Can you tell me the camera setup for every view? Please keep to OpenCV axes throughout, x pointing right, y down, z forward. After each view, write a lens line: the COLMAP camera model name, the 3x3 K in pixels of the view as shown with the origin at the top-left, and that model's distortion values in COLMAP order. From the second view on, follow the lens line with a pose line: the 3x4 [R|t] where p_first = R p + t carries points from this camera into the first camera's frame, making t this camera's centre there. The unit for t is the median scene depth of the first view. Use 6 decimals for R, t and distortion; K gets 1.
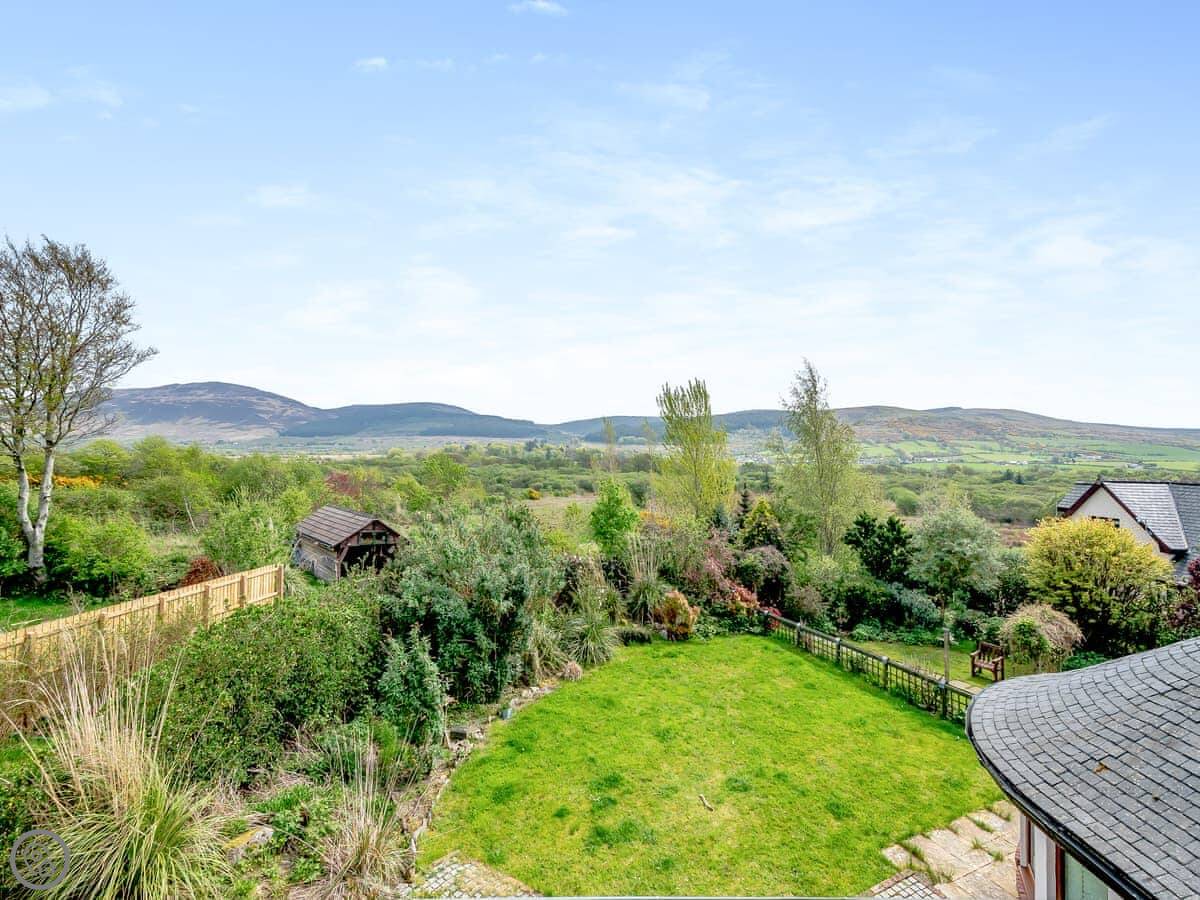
lens RADIAL K [[520.9, 0, 591.5], [0, 520.9, 452.1], [0, 0, 1]] dist [0.006027, -0.000066]
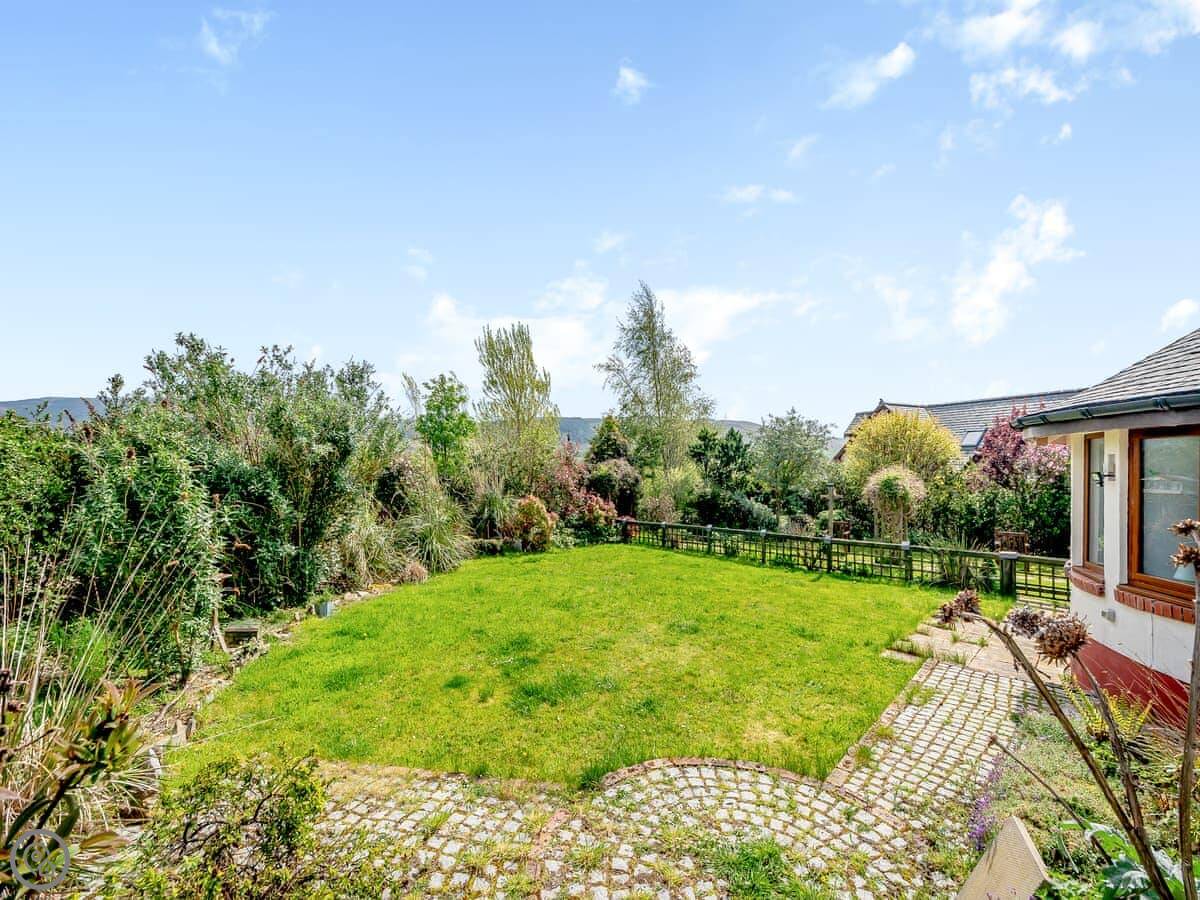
lens RADIAL K [[520.9, 0, 581.1], [0, 520.9, 459.4], [0, 0, 1]] dist [0.006027, -0.000066]
pose [[0.931511, 0.001988, 0.363707, -0.066212], [-0.001266, 0.999997, -0.002224, 0.203519], [-0.363710, 0.001611, 0.931511, 0.183090]]
